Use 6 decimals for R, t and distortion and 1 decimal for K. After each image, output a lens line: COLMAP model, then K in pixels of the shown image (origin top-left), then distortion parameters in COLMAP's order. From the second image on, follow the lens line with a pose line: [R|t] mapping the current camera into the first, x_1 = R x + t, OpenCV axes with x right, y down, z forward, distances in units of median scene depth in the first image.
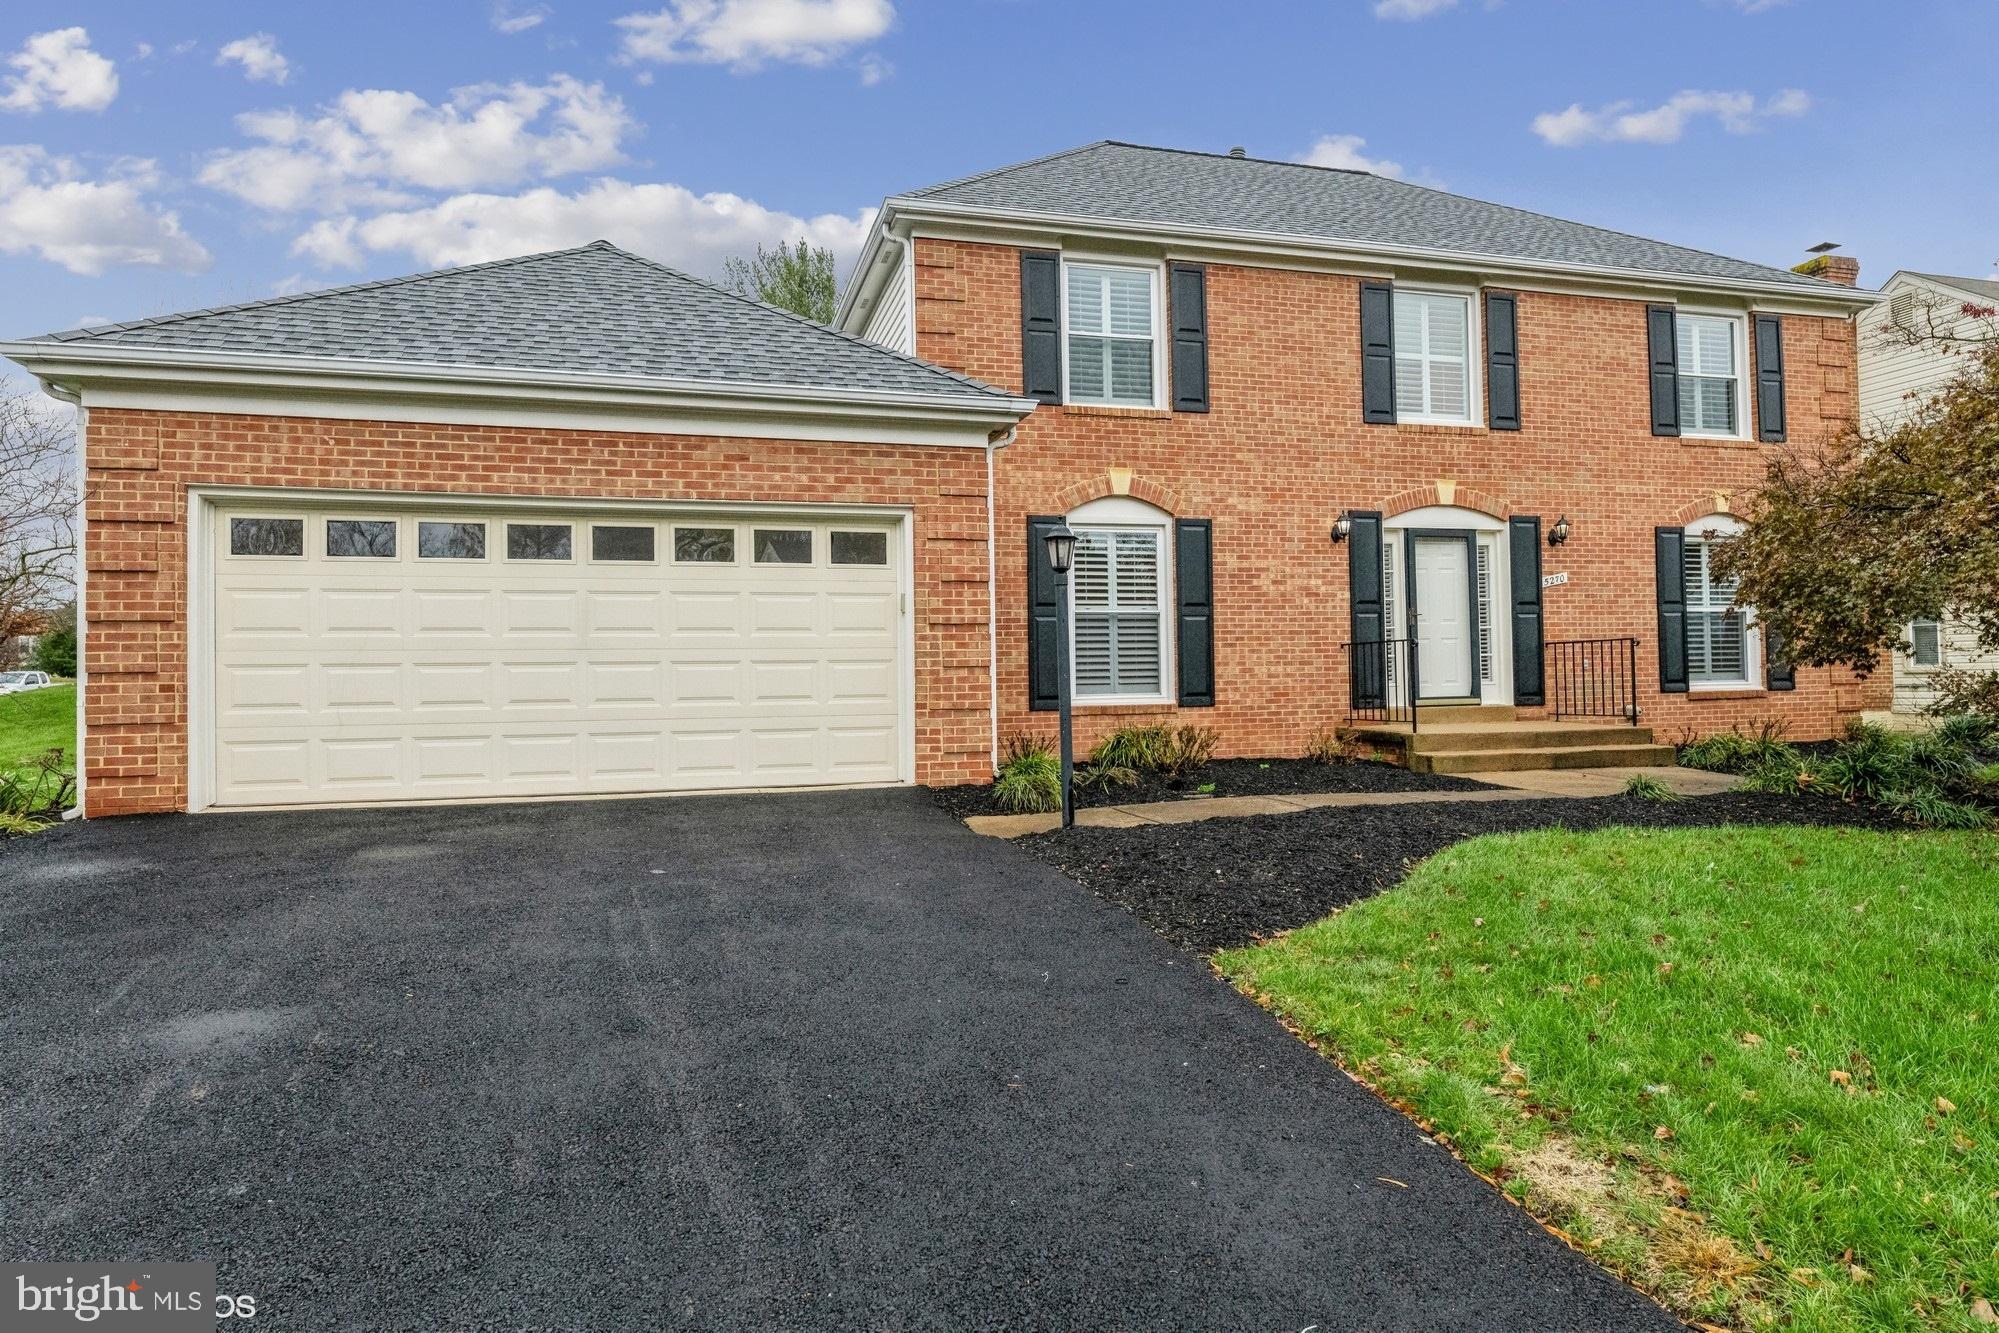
lens RADIAL K [[1138.8, 0, 1000.8], [0, 1138.8, 665.8], [0, 0, 1]] dist [-0.000440, -0.000444]
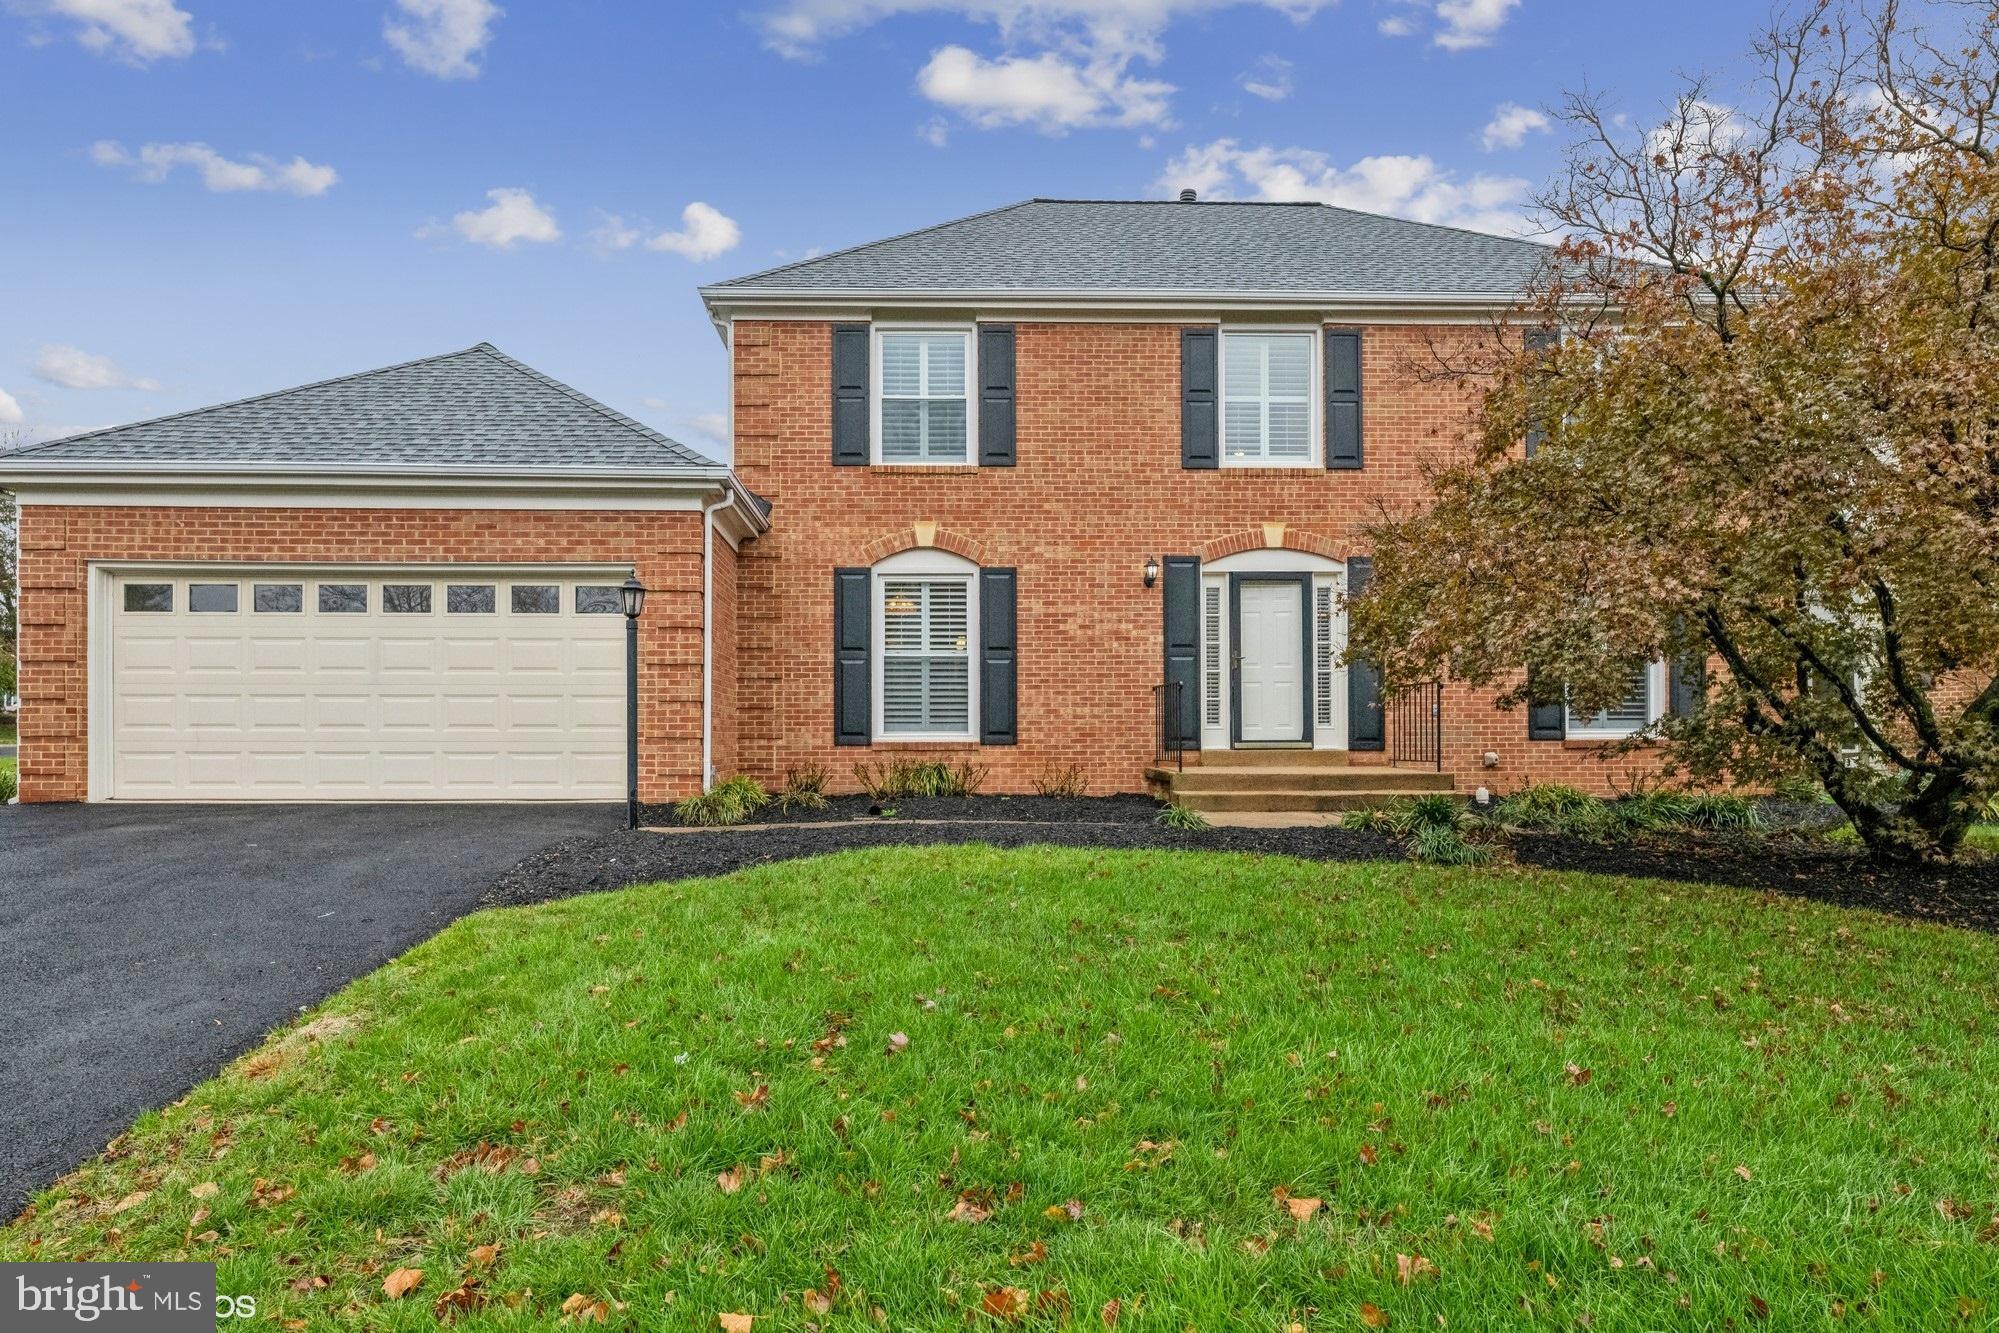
lens RADIAL K [[1164.2, 0, 992.2], [0, 1164.2, 745.4], [0, 0, 1]] dist [-0.001306, 0.000975]
pose [[0.970676, 0.015832, -0.239871, 0.443191], [-0.010456, 0.999665, 0.023668, 0.011219], [0.240165, -0.020466, 0.970516, -0.057288]]
